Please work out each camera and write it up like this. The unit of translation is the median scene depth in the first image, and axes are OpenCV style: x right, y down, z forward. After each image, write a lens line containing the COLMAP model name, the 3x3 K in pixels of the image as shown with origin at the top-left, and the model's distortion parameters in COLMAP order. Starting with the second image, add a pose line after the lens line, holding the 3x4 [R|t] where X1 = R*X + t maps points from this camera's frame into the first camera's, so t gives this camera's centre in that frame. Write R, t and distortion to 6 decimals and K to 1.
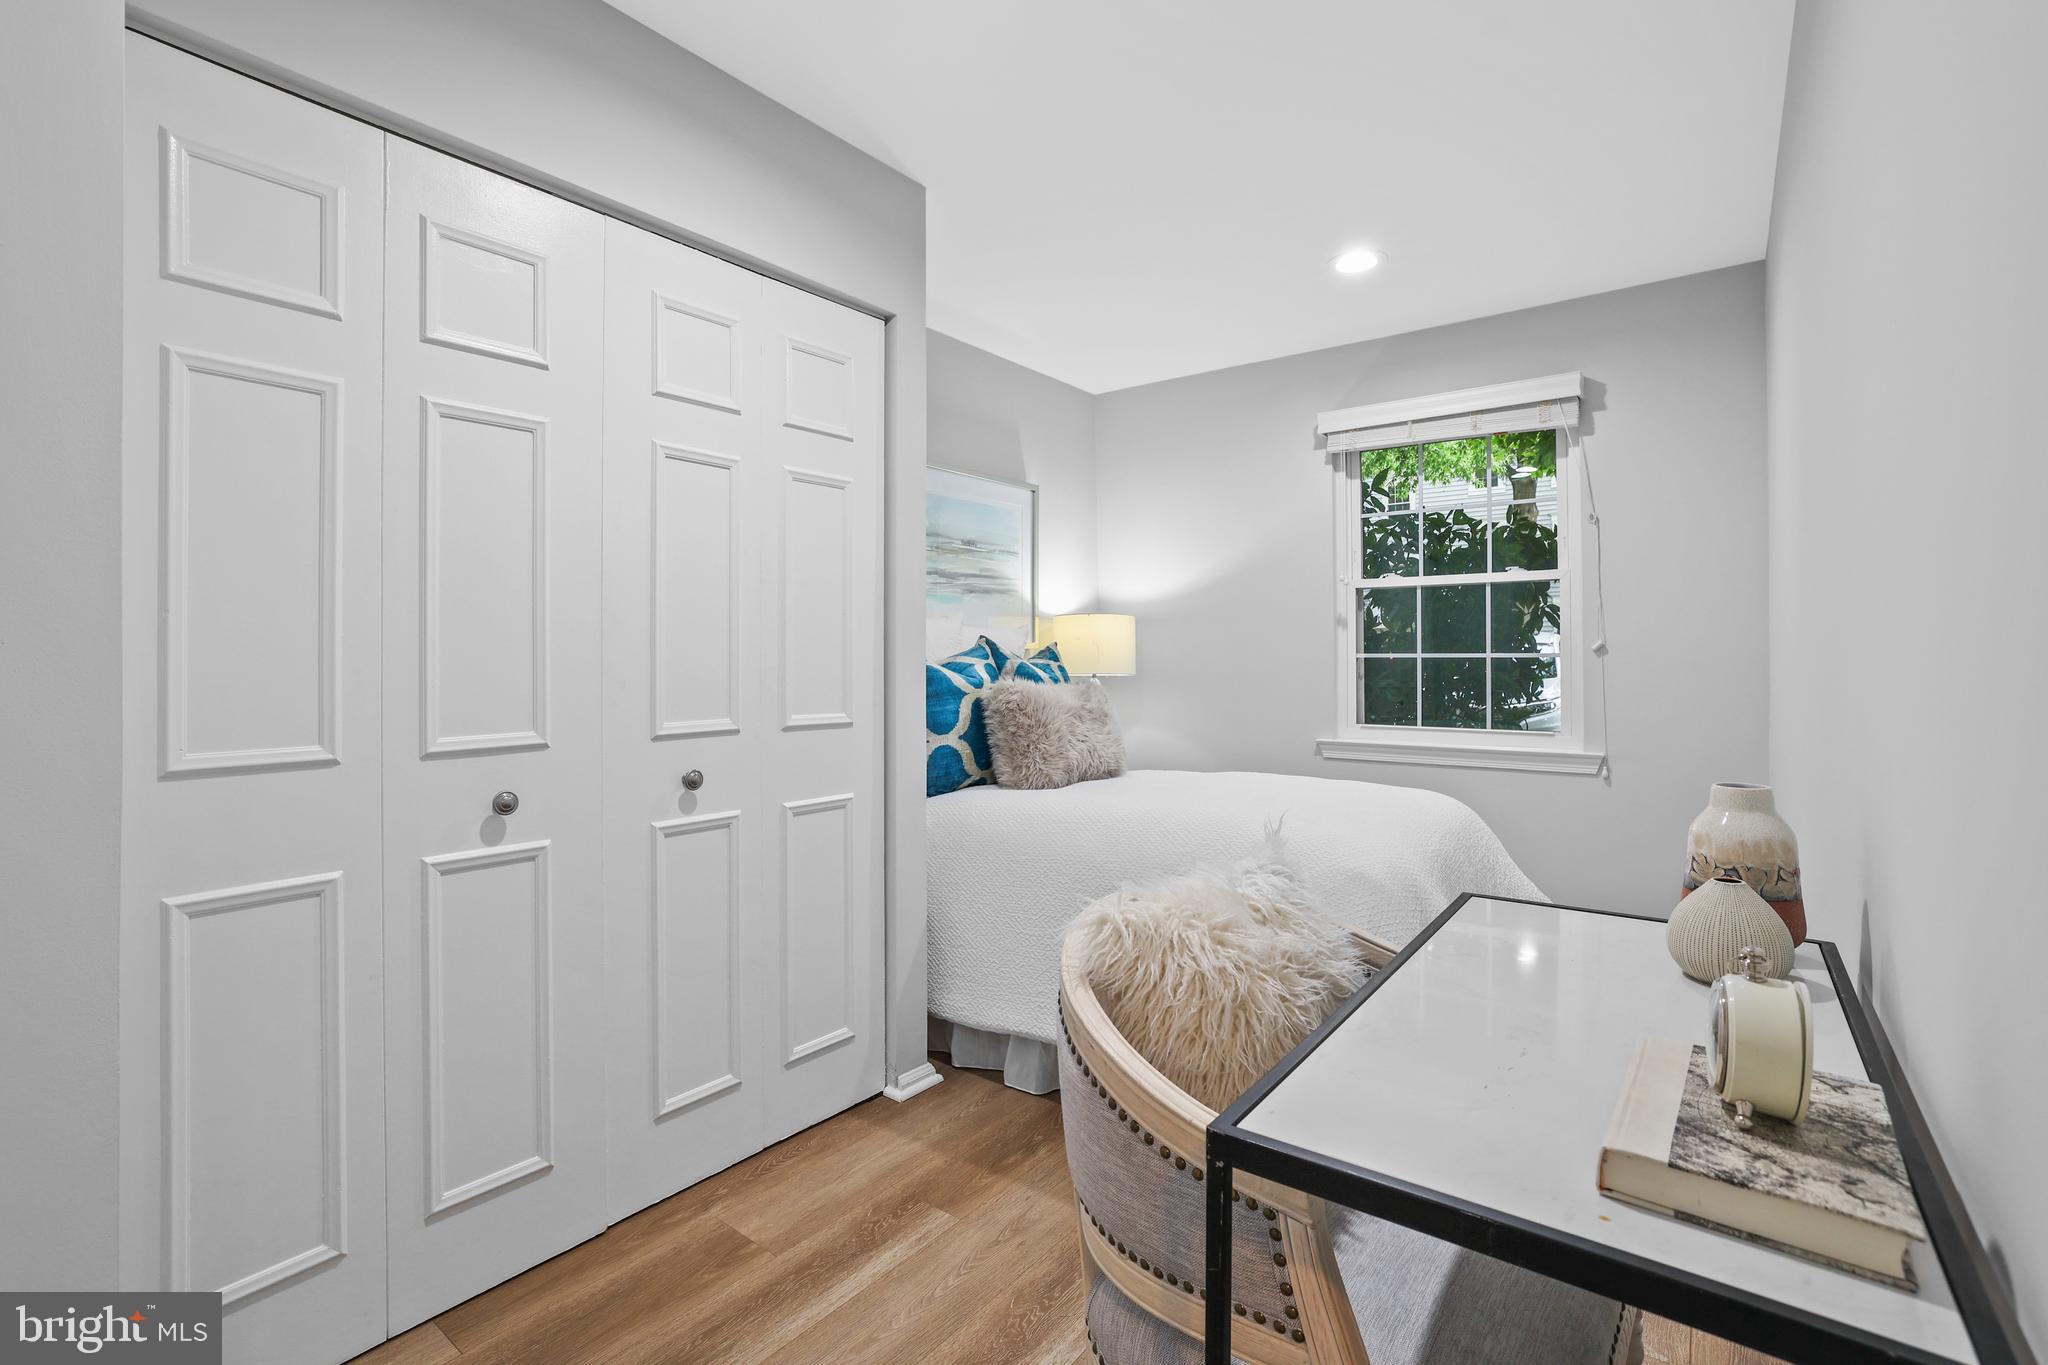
lens RADIAL K [[917.1, 0, 1020.4], [0, 917.1, 671.6], [0, 0, 1]] dist [-0.048437, 0.023414]
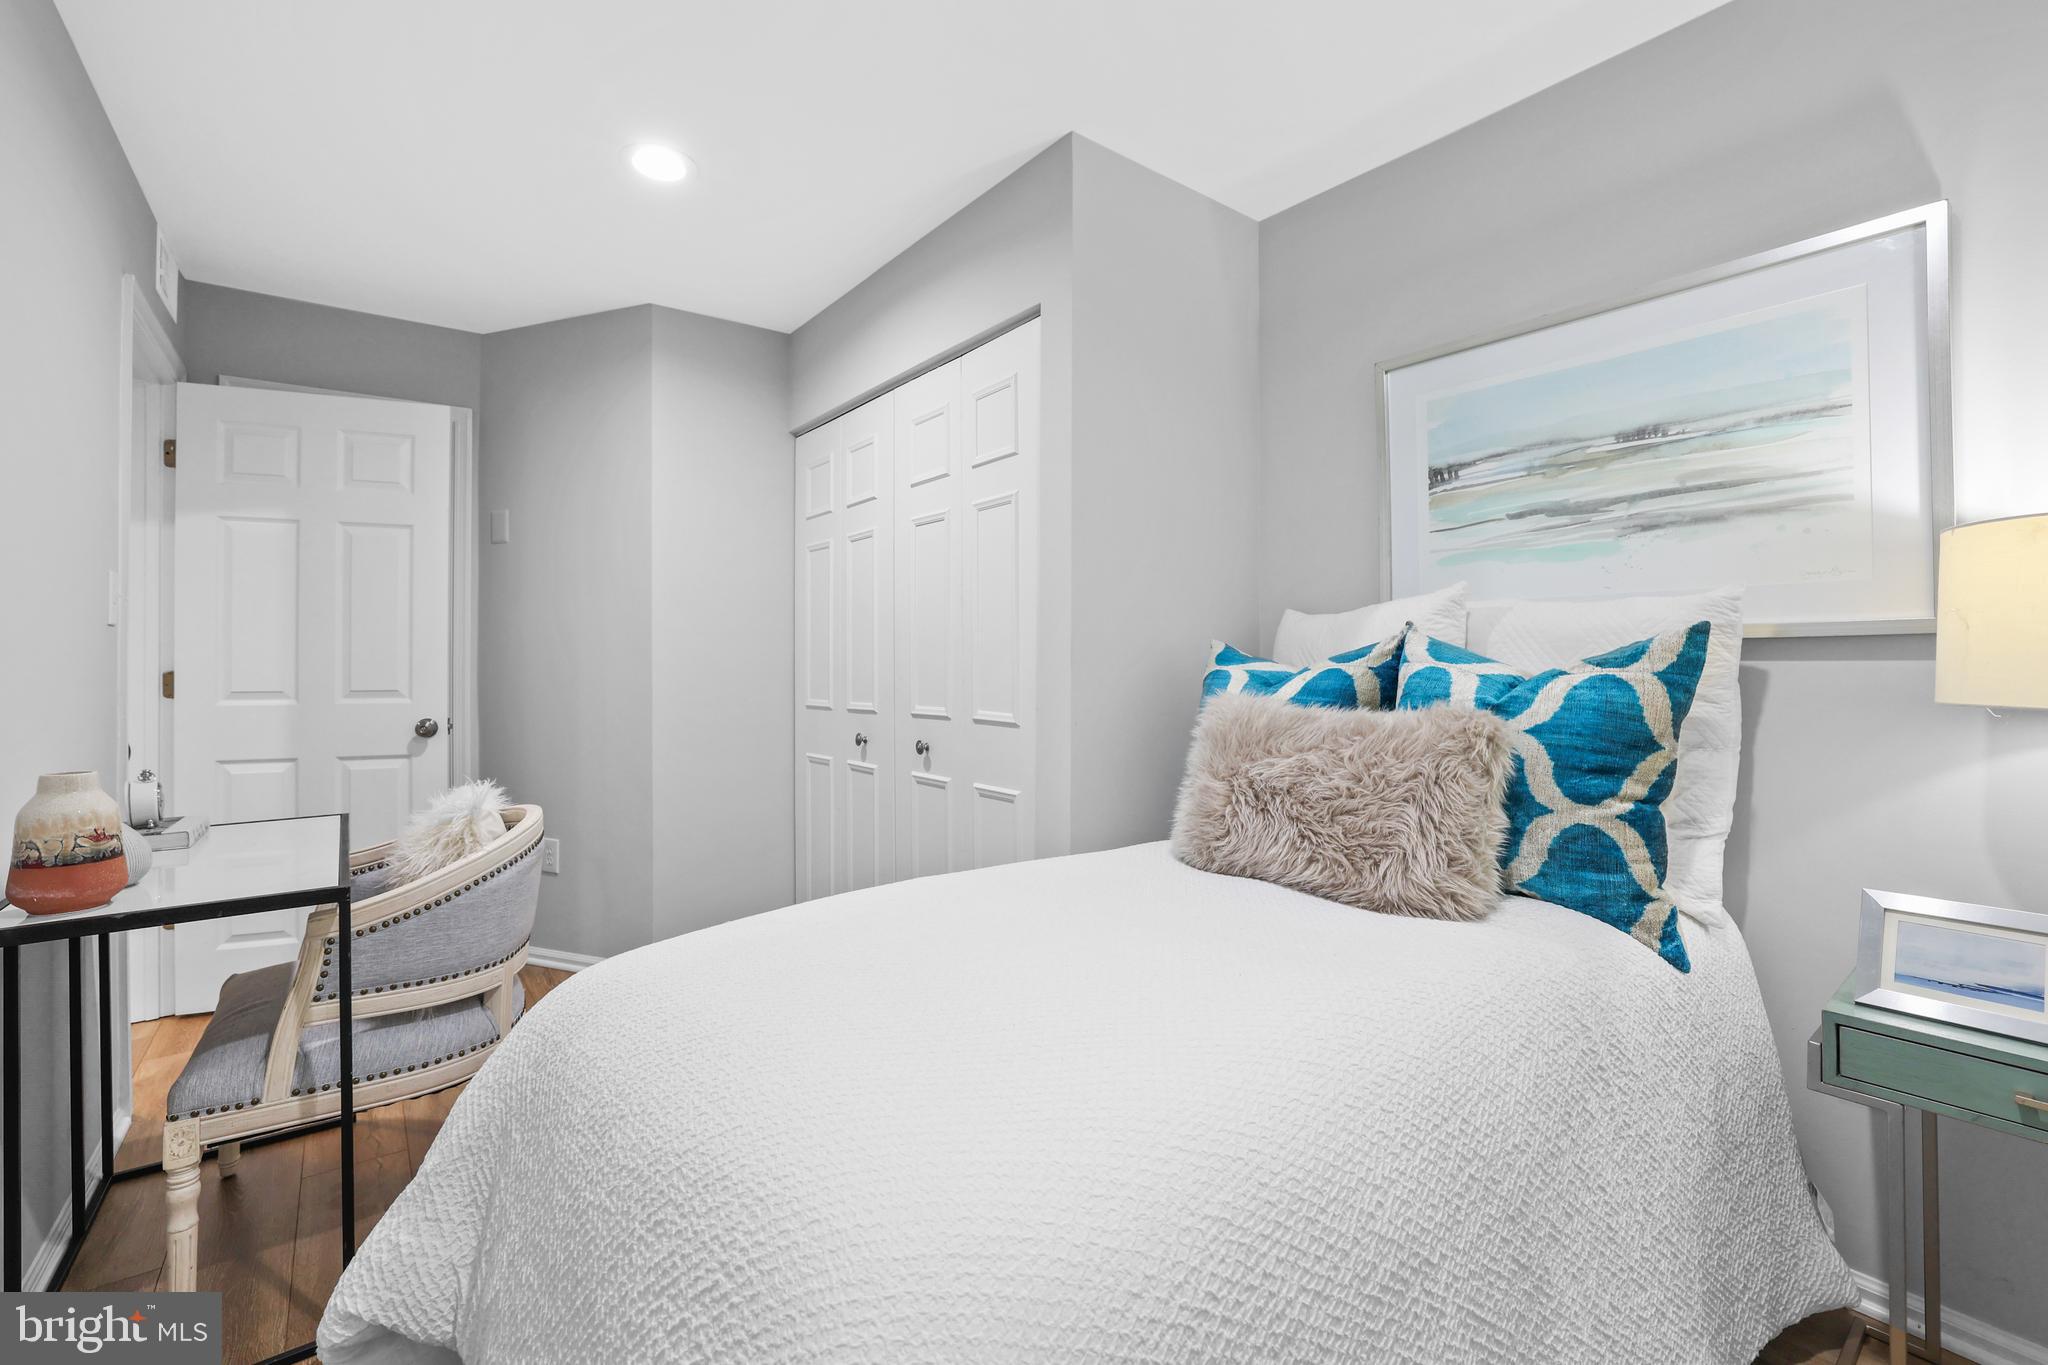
lens RADIAL K [[874.9, 0, 1024.0], [0, 874.9, 682.5], [0, 0, 1]] dist [-0.048426, 0.015340]
pose [[-0.261827, 0.015540, -0.964990, 0.492458], [-0.017487, 0.999630, 0.020843, -0.007585], [0.964956, 0.022332, -0.261459, 0.808269]]
